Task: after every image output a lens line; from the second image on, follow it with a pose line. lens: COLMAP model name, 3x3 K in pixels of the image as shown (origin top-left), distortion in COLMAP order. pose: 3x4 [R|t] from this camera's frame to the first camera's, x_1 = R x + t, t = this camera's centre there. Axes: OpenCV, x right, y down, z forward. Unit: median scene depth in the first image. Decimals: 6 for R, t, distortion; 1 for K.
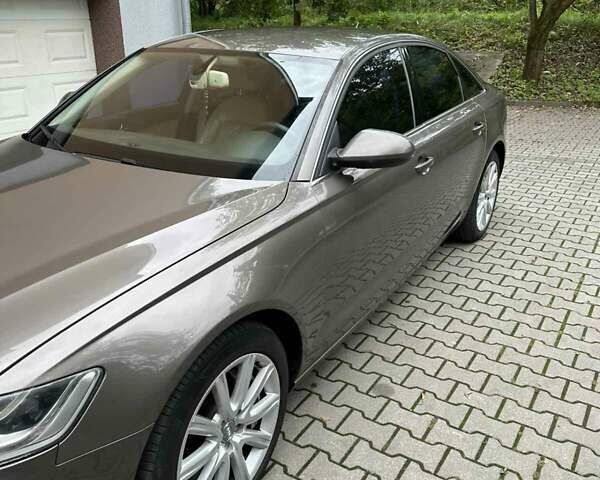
lens RADIAL K [[576.6, 0, 300.0], [0, 576.6, 240.0], [0, 0, 1]] dist [-0.009388, -0.027572]
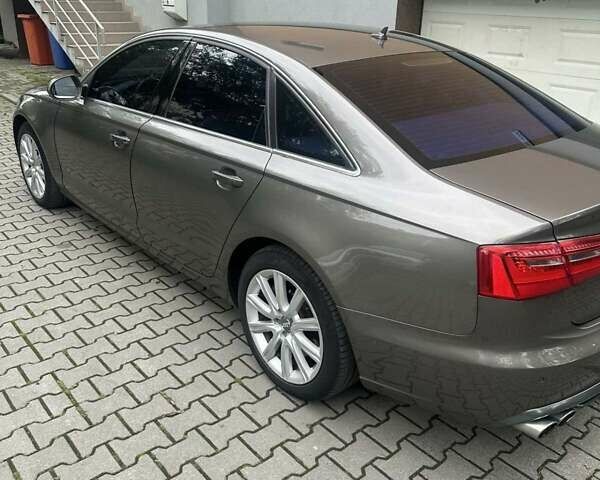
lens RADIAL K [[576.6, 0, 300.0], [0, 576.6, 240.0], [0, 0, 1]] dist [-0.009388, -0.027572]
pose [[-0.285237, 0.366675, -0.885545, 1.009119], [-0.375030, 0.807564, 0.455184, -0.527399], [0.882039, 0.461941, -0.092833, 1.288554]]
